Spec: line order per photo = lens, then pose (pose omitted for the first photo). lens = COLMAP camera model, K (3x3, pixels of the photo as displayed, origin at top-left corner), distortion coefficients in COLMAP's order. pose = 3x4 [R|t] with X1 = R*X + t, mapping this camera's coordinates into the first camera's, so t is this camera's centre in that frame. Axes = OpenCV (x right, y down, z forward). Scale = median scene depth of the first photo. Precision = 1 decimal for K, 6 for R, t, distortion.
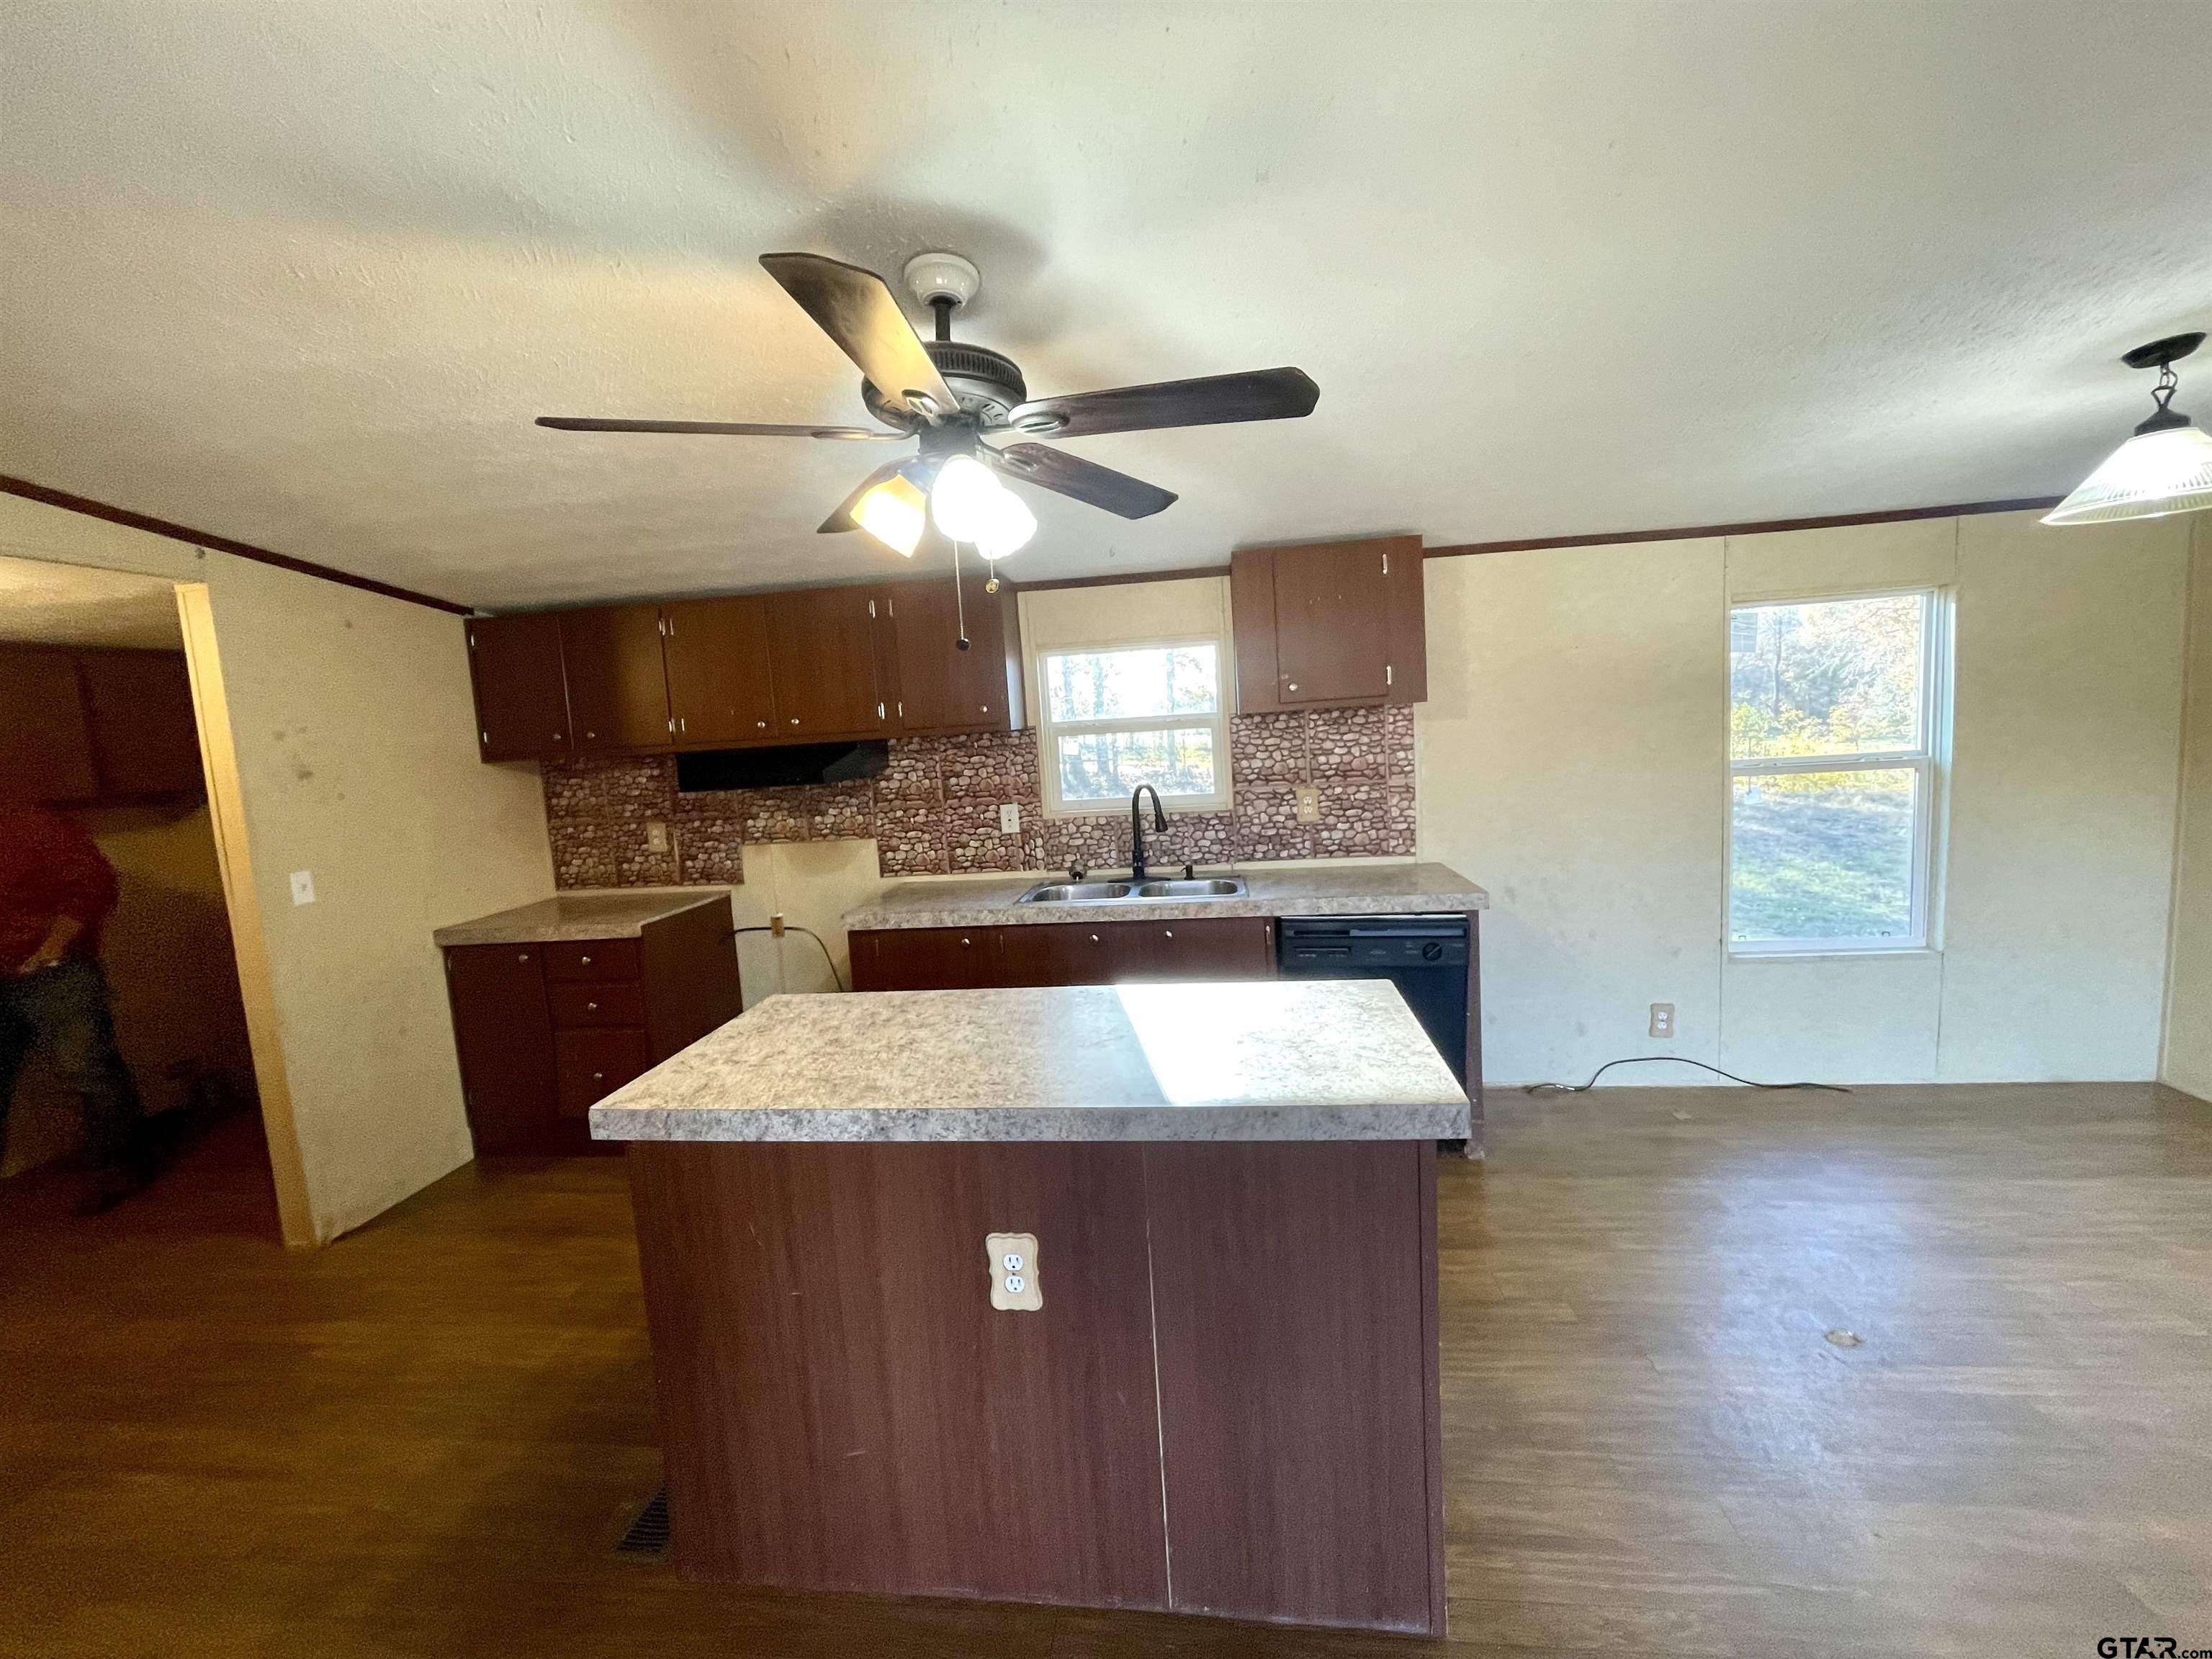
lens RADIAL K [[894.6, 0, 1103.2], [0, 894.6, 832.8], [0, 0, 1]] dist [-0.001492, 0.000474]
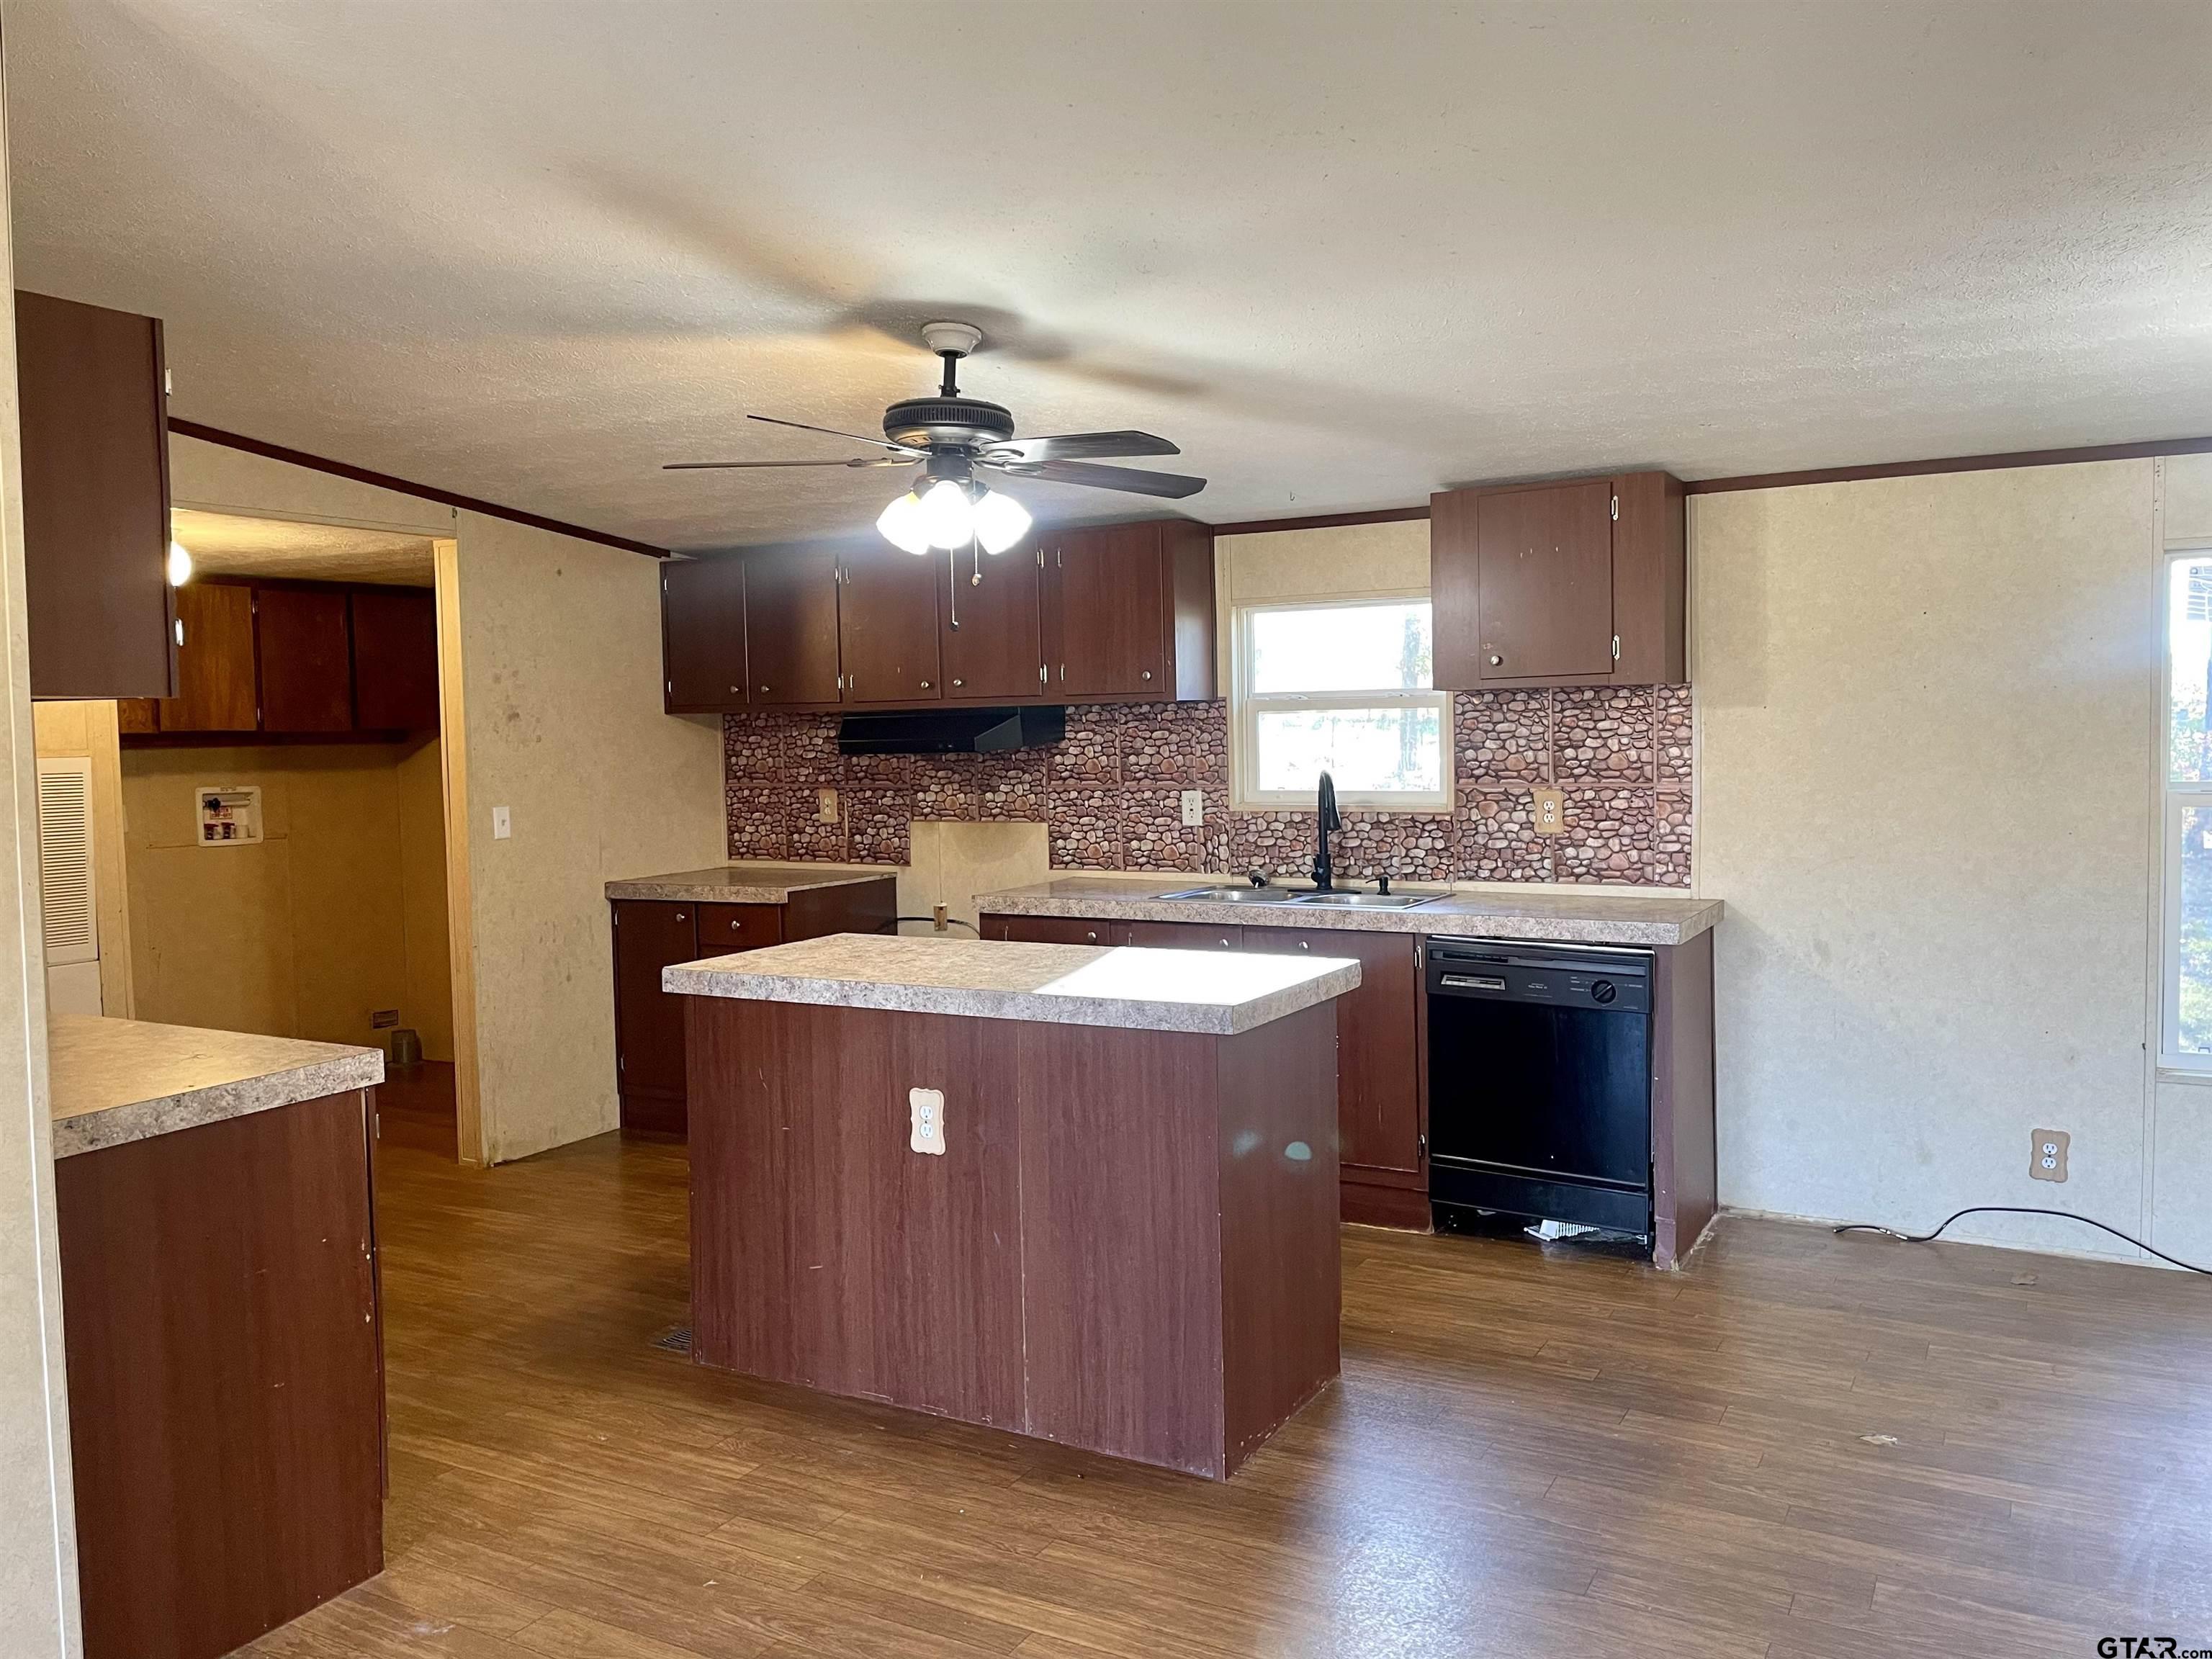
lens RADIAL K [[1662.3, 0, 1112.4], [0, 1662.3, 846.8], [0, 0, 1]] dist [0.089171, -0.109885]
pose [[0.924836, 0.070062, -0.373857, 0.429219], [-0.080601, 0.996667, -0.012608, 0.048070], [0.371727, 0.041793, 0.927401, -0.475632]]
